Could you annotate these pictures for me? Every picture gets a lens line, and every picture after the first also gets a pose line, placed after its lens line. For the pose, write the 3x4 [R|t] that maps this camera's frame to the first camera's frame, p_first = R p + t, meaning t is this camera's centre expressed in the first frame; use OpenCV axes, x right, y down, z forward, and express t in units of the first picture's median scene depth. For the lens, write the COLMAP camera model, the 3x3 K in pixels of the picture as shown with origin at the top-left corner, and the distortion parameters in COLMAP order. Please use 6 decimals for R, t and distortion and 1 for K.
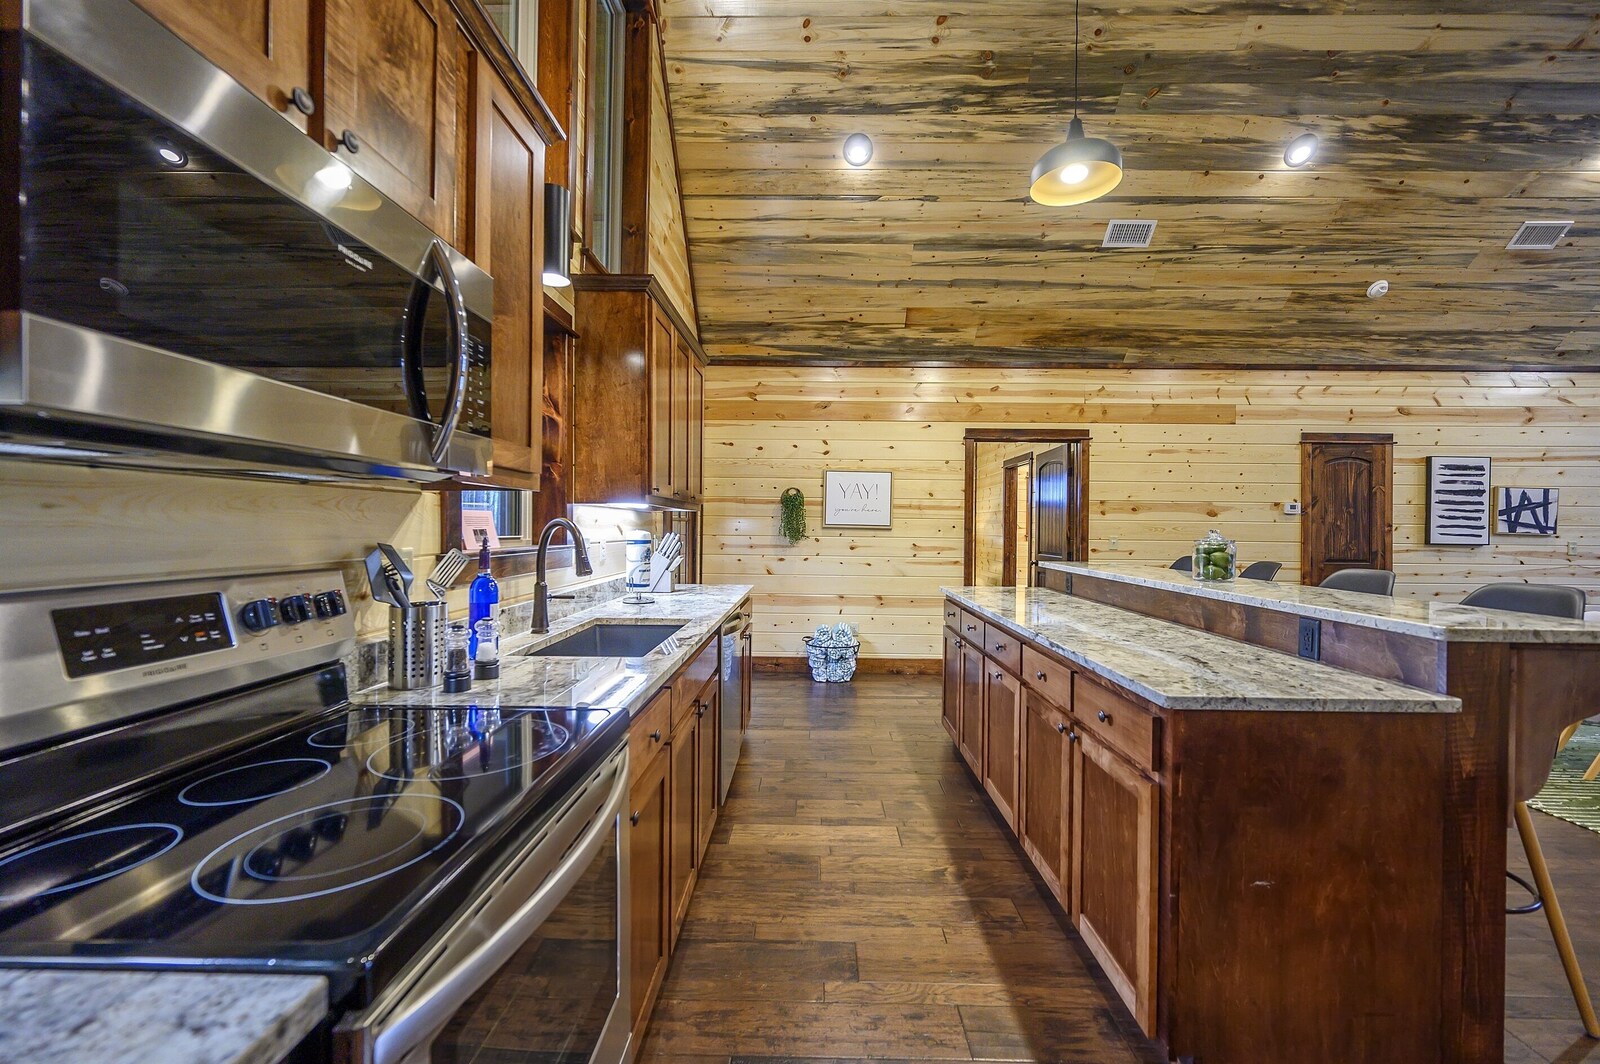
lens RADIAL K [[634.2, 0, 798.0], [0, 634.2, 533.0], [0, 0, 1]] dist [-0.000381, -0.000109]
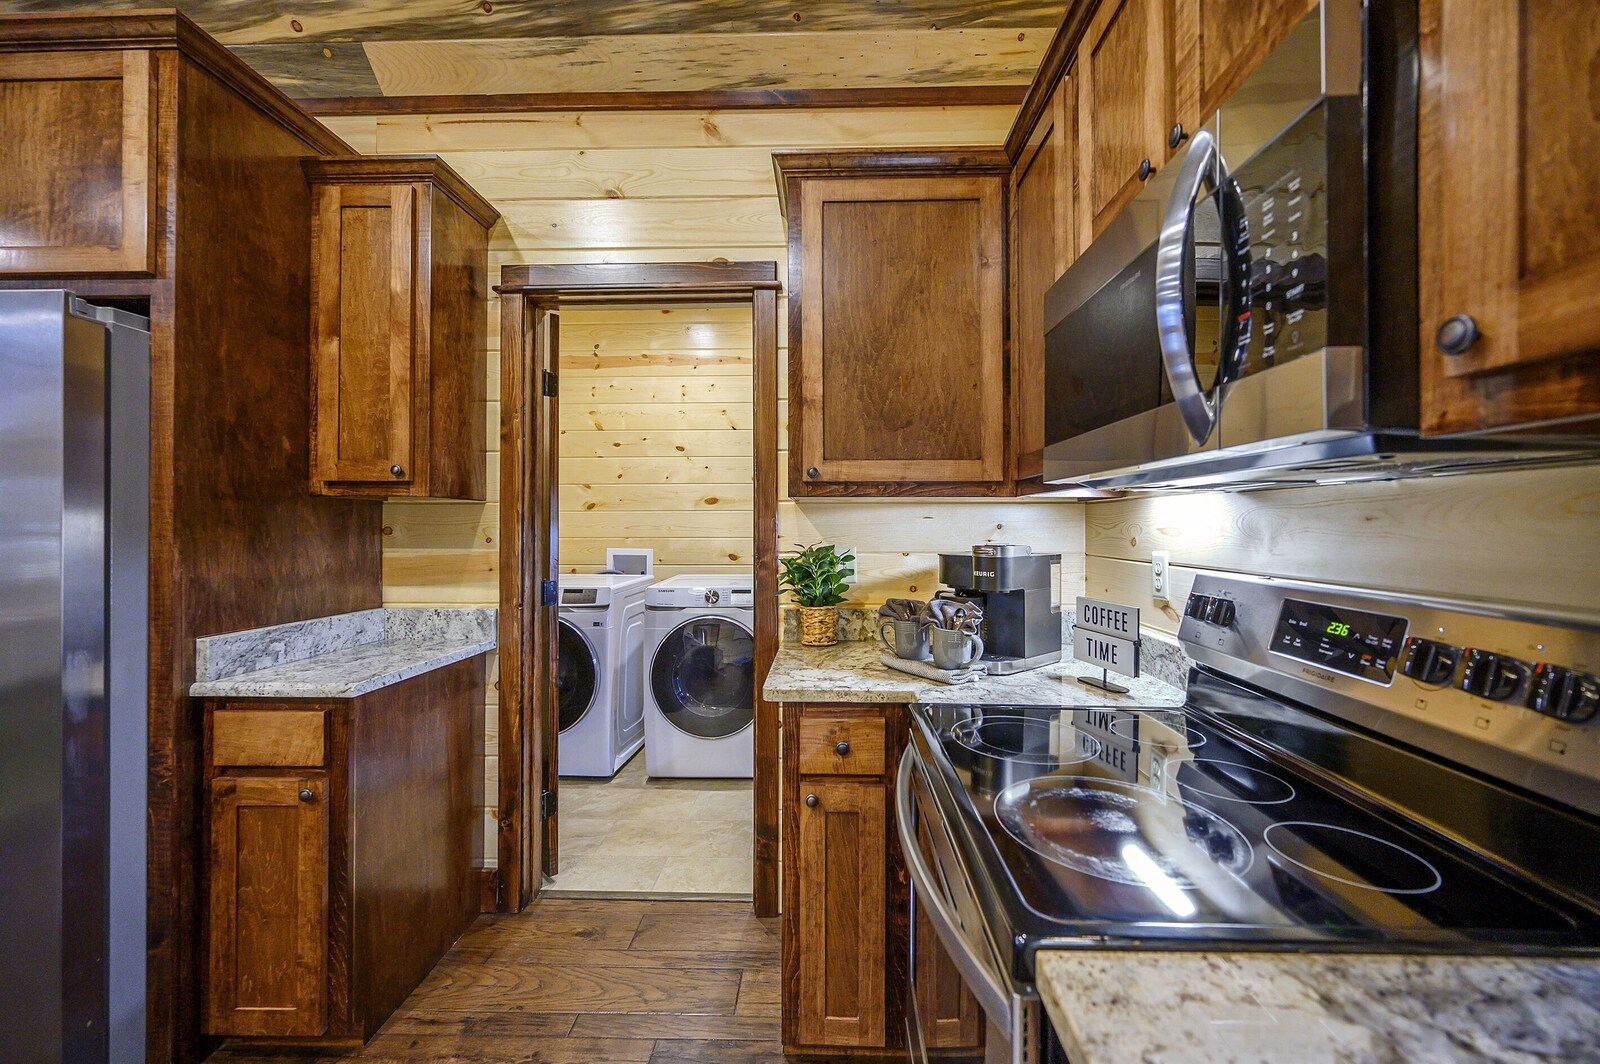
lens RADIAL K [[634.2, 0, 812.9], [0, 634.2, 524.9], [0, 0, 1]] dist [-0.000381, -0.000109]
pose [[-0.999911, -0.011591, 0.006594, -0.030038], [-0.011542, 0.999906, 0.007419, -0.004486], [-0.006680, 0.007342, -0.999951, 0.344606]]
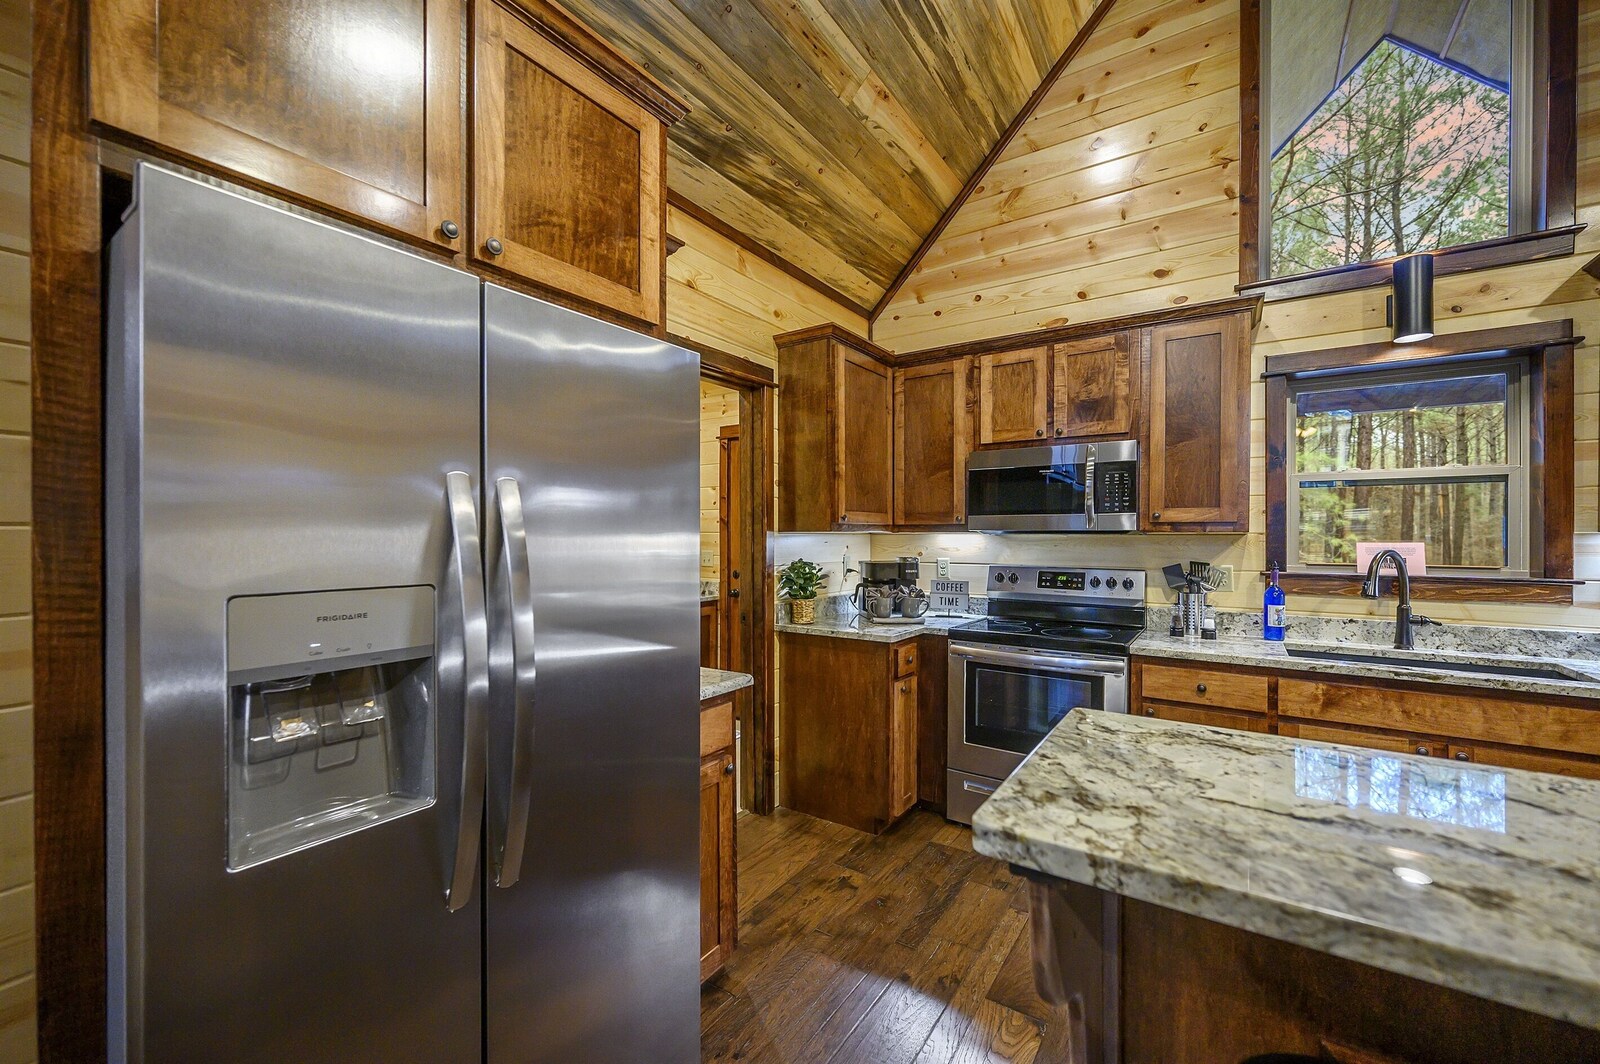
lens RADIAL K [[634.2, 0, 807.5], [0, 634.2, 538.3], [0, 0, 1]] dist [-0.000381, -0.000109]
pose [[-0.539494, -0.008016, -0.841952, 0.469891], [-0.016963, 0.999855, 0.001350, -0.011183], [0.841819, 0.015010, -0.539551, 0.291900]]
